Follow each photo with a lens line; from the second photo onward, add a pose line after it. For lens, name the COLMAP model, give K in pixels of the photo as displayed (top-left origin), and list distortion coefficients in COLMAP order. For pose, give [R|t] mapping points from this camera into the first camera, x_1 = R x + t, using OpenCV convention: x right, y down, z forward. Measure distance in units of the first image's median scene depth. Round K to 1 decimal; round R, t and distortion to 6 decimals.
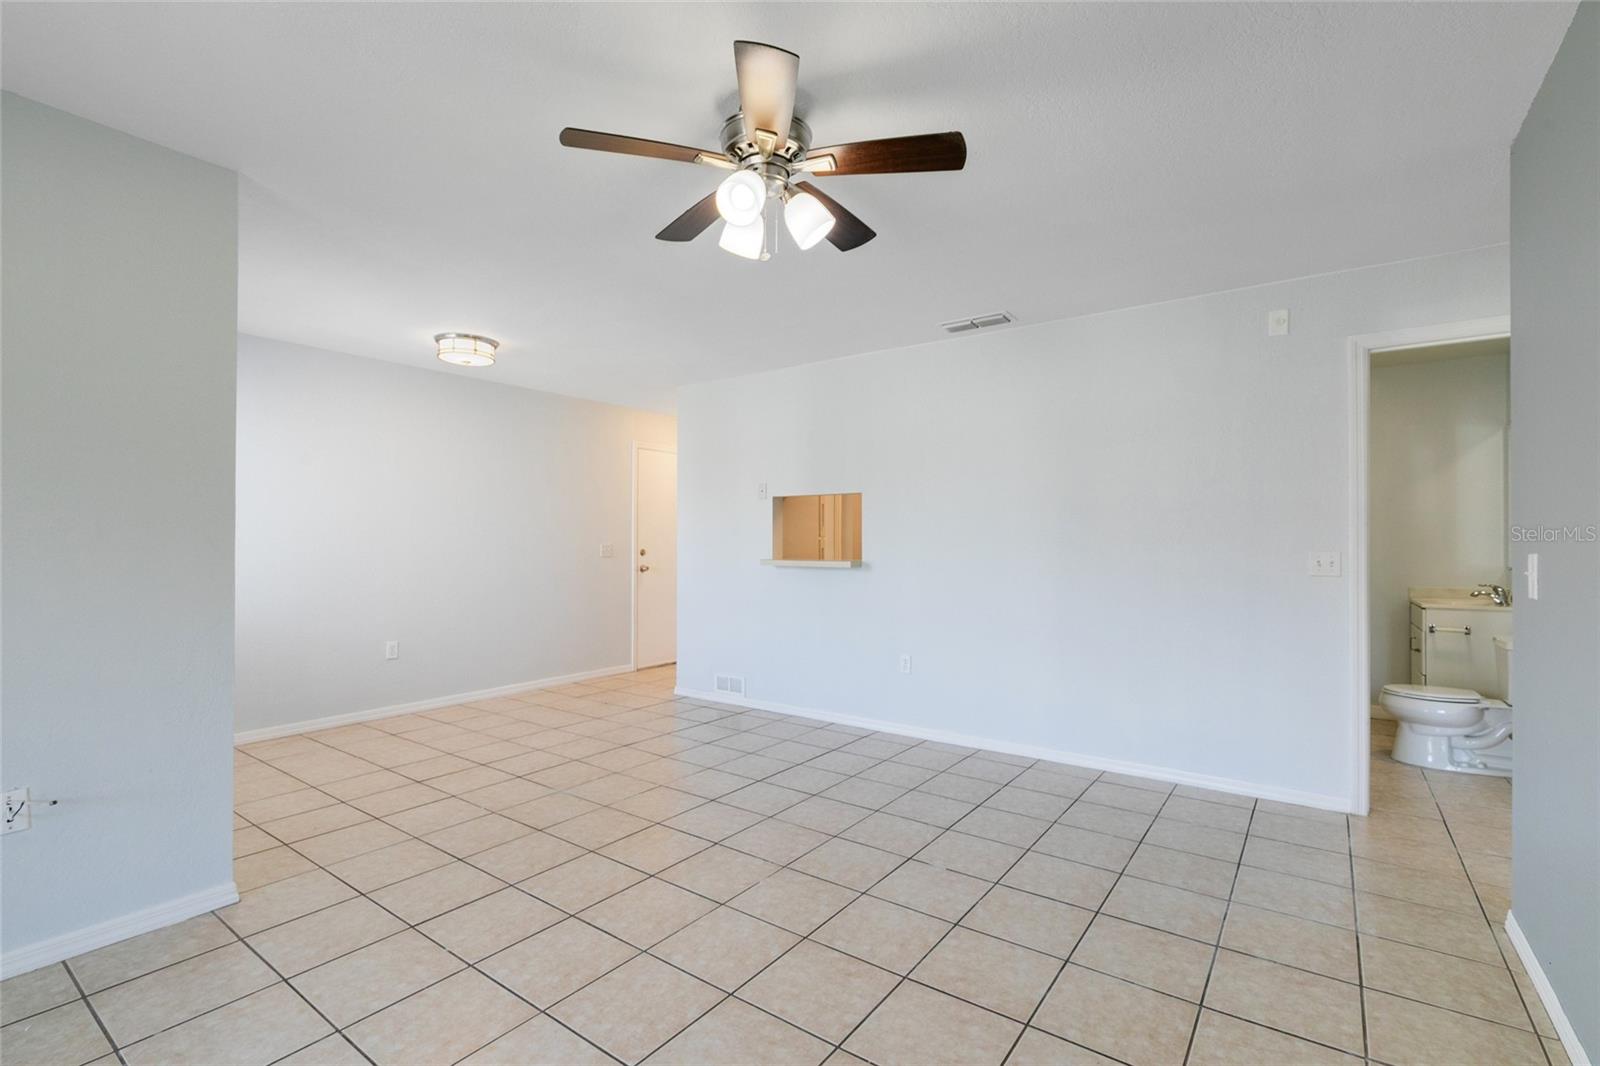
lens RADIAL K [[719.9, 0, 806.2], [0, 719.9, 540.2], [0, 0, 1]] dist [-0.001129, -0.000047]
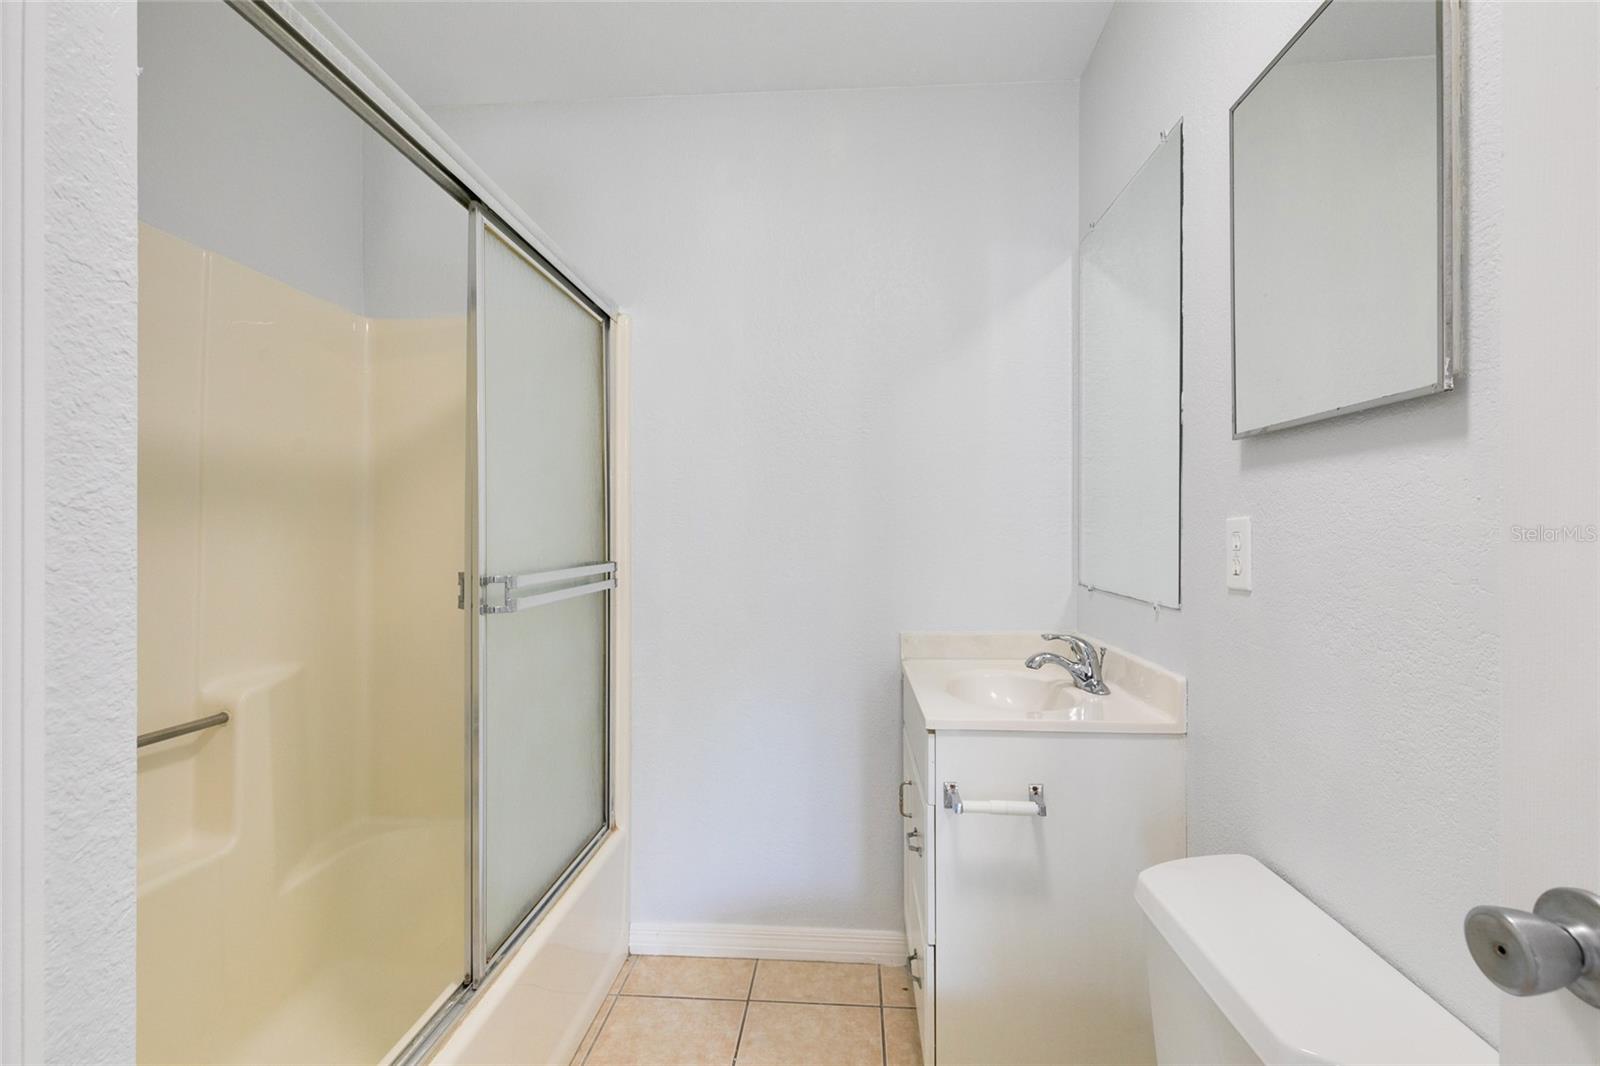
lens RADIAL K [[719.9, 0, 806.2], [0, 719.9, 540.2], [0, 0, 1]] dist [-0.001129, -0.000047]
pose [[0.851871, -0.006021, 0.523718, 0.587198], [0.000276, 0.999939, 0.011047, 0.008422], [-0.523752, -0.009266, 0.851820, 0.689768]]
